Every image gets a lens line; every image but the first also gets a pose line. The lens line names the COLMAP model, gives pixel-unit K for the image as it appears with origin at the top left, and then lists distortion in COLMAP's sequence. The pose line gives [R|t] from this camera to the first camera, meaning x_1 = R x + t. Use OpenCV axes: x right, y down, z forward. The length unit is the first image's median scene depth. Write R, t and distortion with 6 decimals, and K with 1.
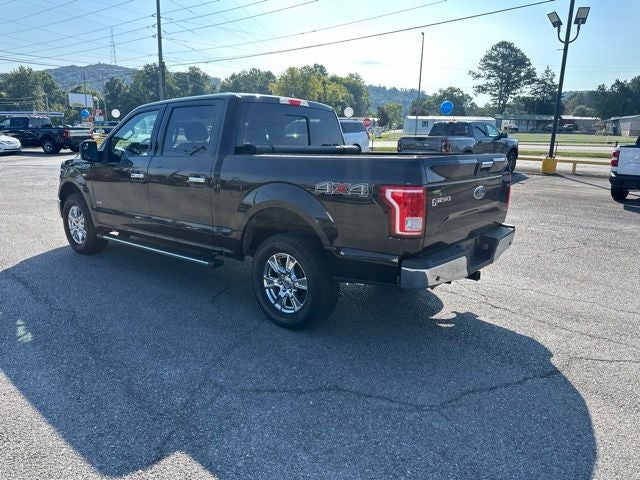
lens RADIAL K [[451.0, 0, 324.6], [0, 451.0, 237.7], [0, 0, 1]] dist [0.045028, -0.057700]
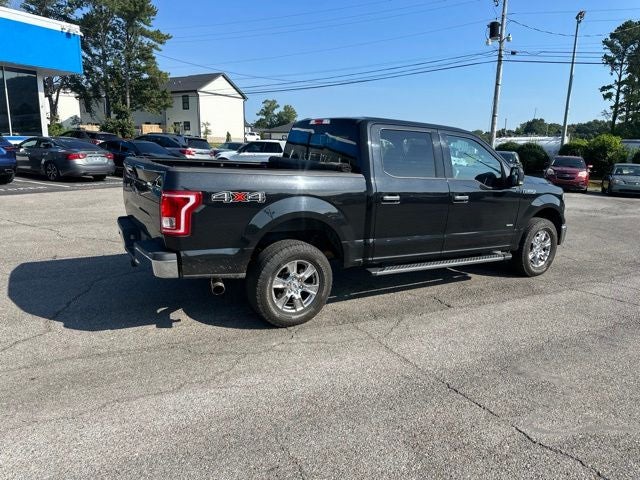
lens RADIAL K [[451.0, 0, 322.7], [0, 451.0, 237.8], [0, 0, 1]] dist [0.045028, -0.057700]
pose [[-0.331508, 0.161810, -0.929473, 1.022428], [-0.242375, 0.937511, 0.249655, -0.316833], [0.911787, 0.308044, -0.271574, 1.420579]]
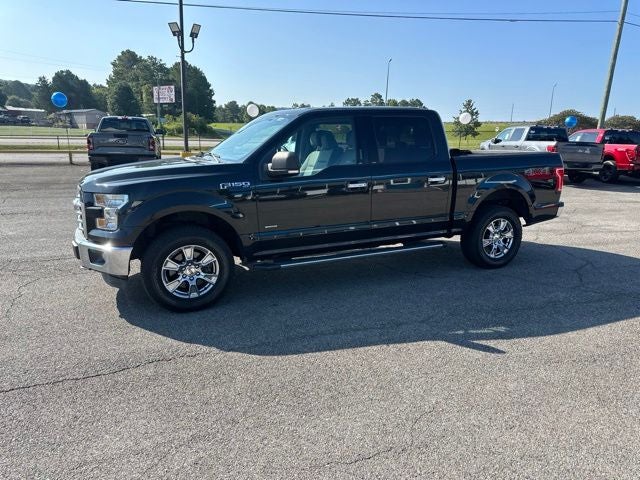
lens RADIAL K [[452.2, 0, 324.5], [0, 452.2, 236.2], [0, 0, 1]] dist [0.041303, -0.055090]
pose [[0.443038, -0.200477, 0.873800, -1.389223], [0.188096, 0.973768, 0.128044, -0.175252], [-0.876548, 0.107630, 0.469126, 0.647595]]
